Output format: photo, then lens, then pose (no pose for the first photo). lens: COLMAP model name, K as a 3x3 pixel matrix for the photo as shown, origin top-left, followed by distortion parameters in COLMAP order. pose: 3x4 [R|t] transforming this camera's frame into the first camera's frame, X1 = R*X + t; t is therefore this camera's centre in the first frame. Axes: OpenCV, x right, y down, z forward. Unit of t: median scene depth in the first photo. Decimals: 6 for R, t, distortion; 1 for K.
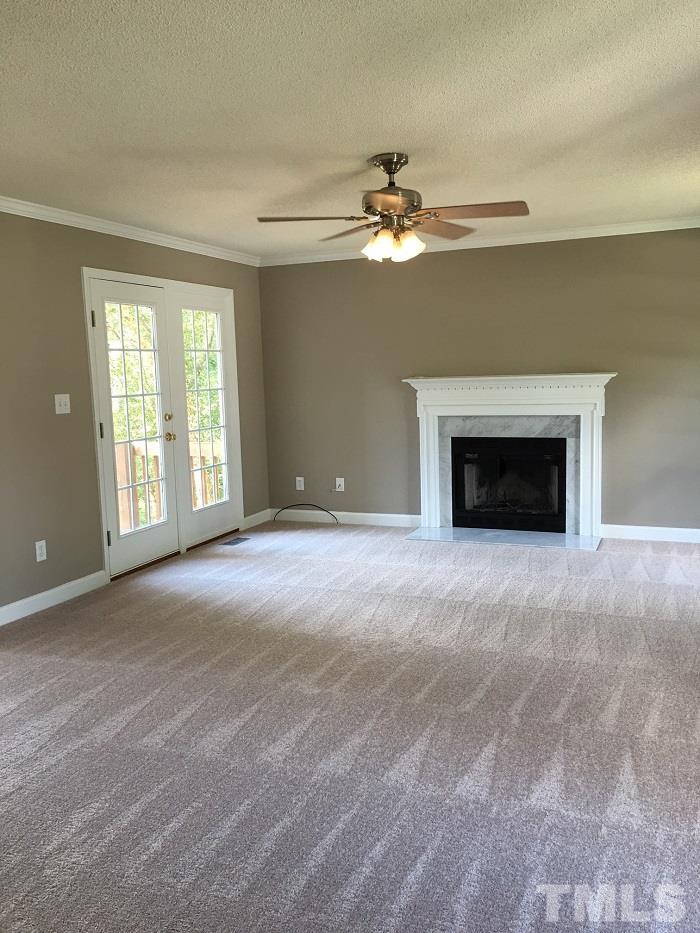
lens RADIAL K [[781.1, 0, 359.6], [0, 781.1, 464.4], [0, 0, 1]] dist [0.140222, -0.205673]
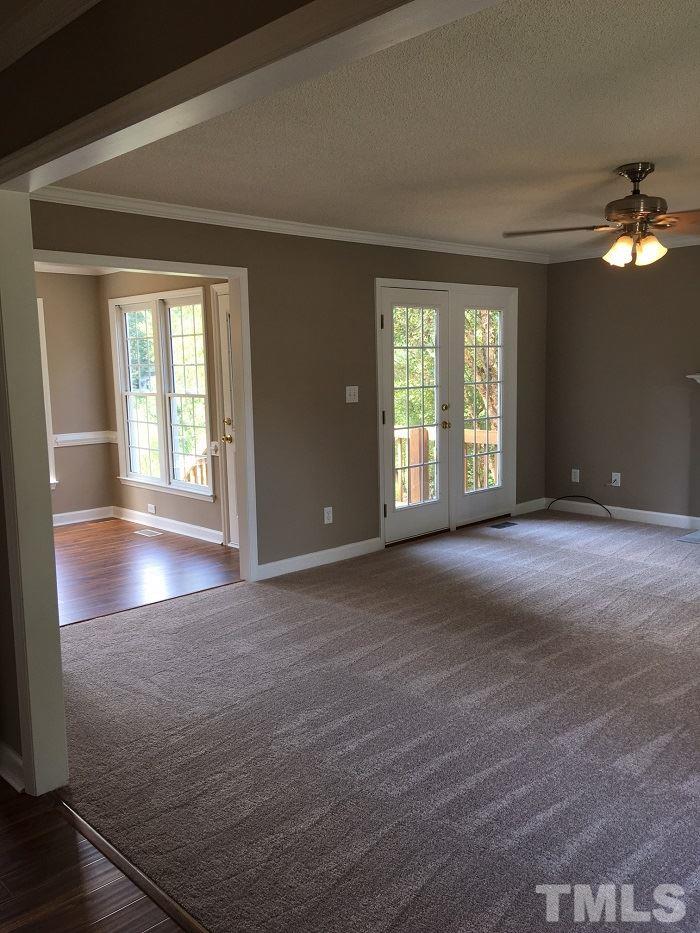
lens RADIAL K [[781.1, 0, 359.6], [0, 781.1, 464.4], [0, 0, 1]] dist [0.140222, -0.205673]
pose [[0.914873, 0.064871, -0.398496, 0.128132], [-0.057566, 0.997882, 0.030282, -0.008400], [0.399617, -0.004765, 0.916670, -0.086960]]
